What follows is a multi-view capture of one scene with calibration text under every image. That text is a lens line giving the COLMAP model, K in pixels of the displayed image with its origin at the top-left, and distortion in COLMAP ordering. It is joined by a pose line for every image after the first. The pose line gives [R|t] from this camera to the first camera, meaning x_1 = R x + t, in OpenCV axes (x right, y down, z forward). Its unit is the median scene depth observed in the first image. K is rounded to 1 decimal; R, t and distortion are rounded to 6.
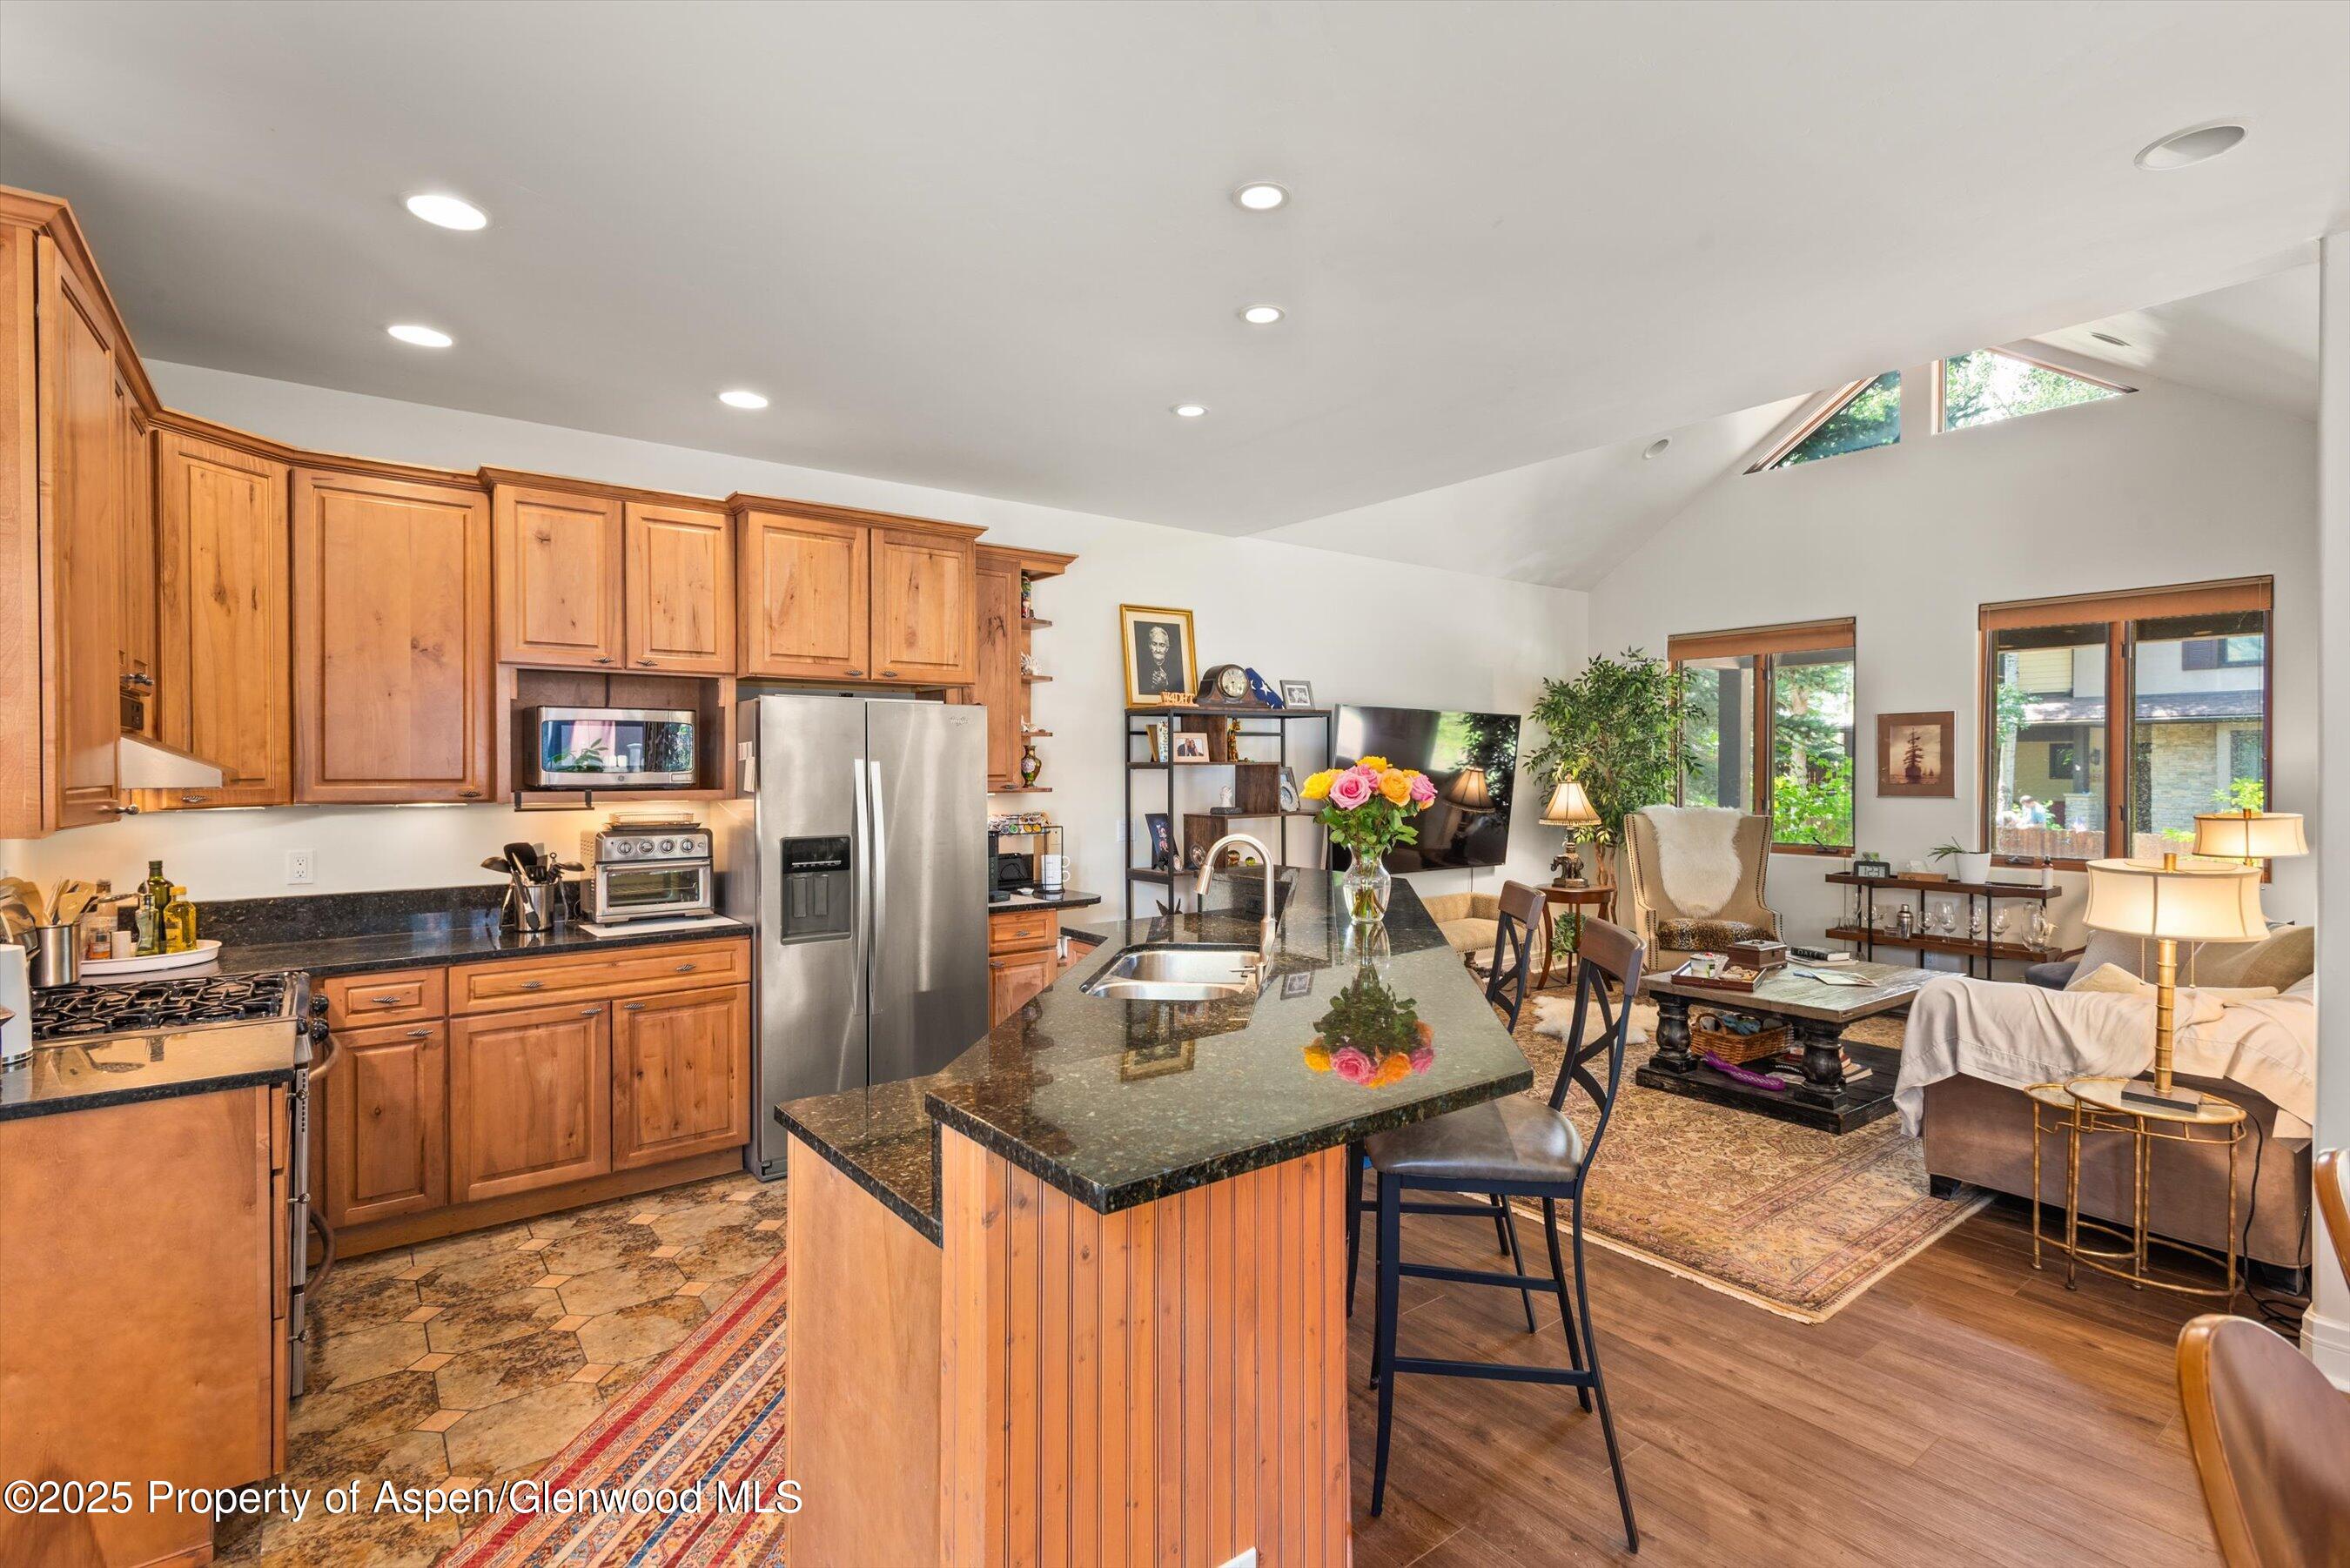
lens RADIAL K [[1079.0, 0, 1168.9], [0, 1079.0, 772.6], [0, 0, 1]] dist [0.003199, 0.000253]
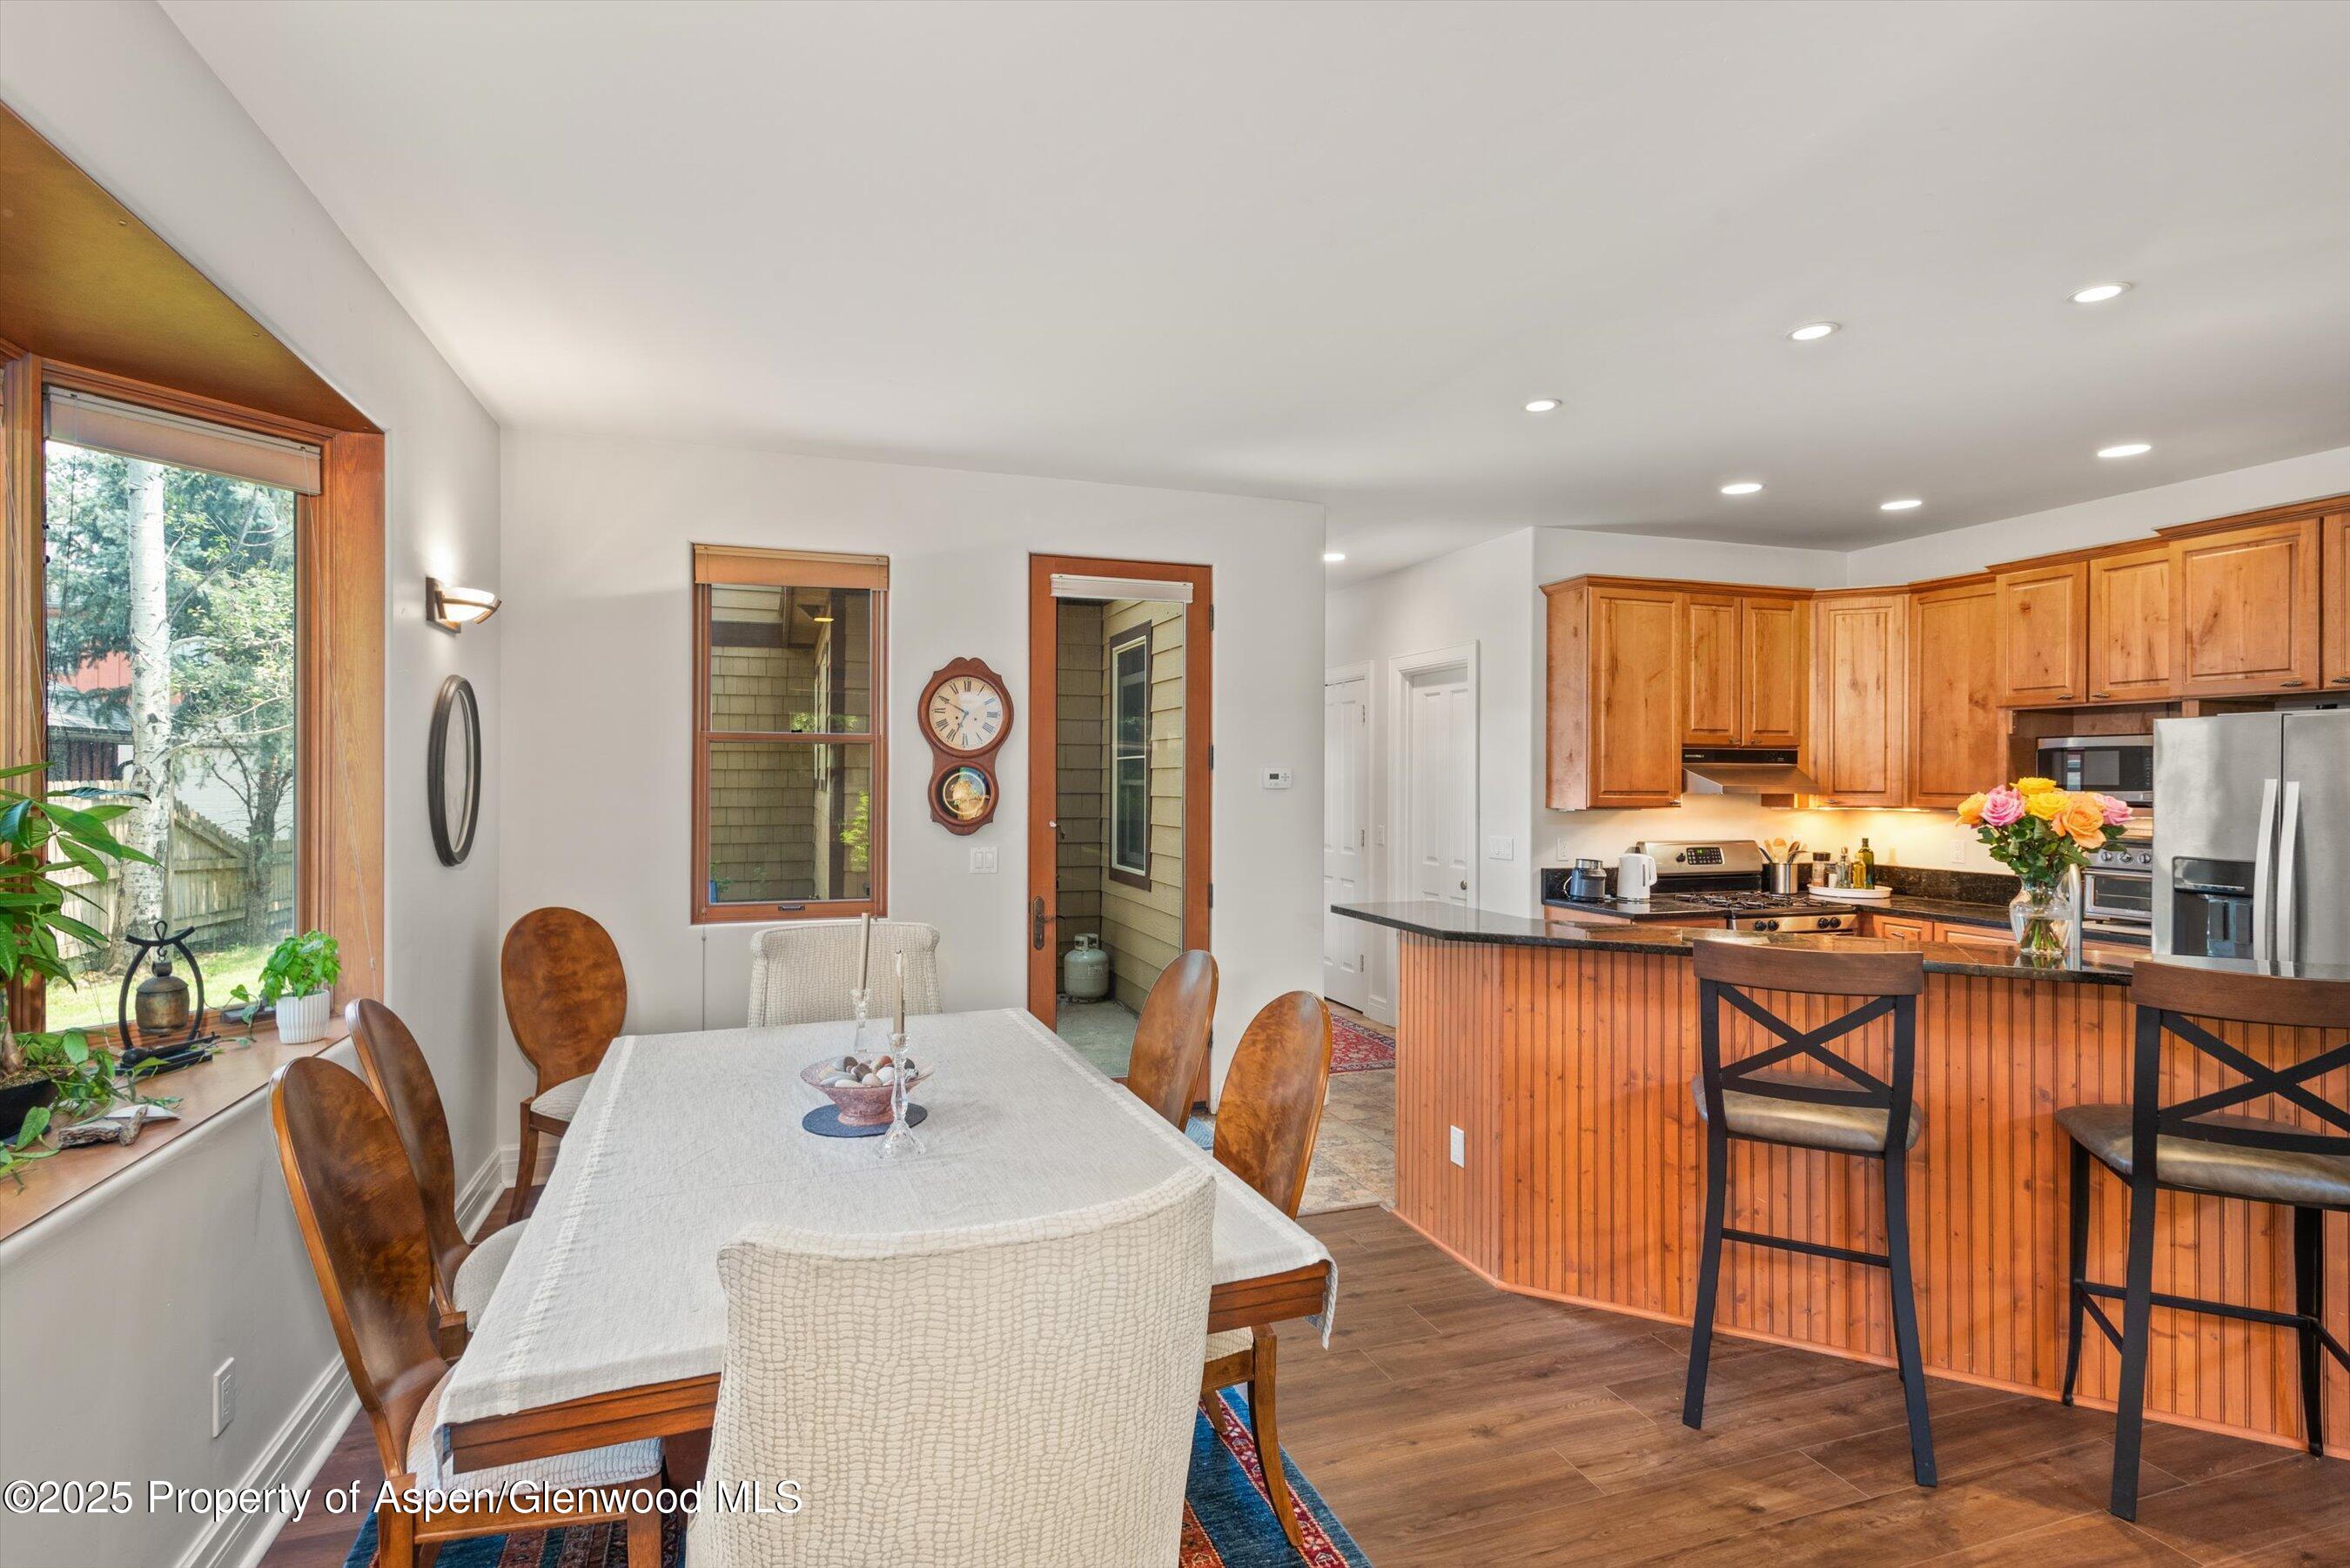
lens RADIAL K [[1140.6, 0, 1185.8], [0, 1140.6, 776.3], [0, 0, 1]] dist [0.004855, -0.000254]
pose [[-0.307540, -0.001782, -0.951533, 1.189231], [-0.010355, 0.999945, 0.001474, -0.009763], [0.951479, 0.010306, -0.307542, 0.546770]]
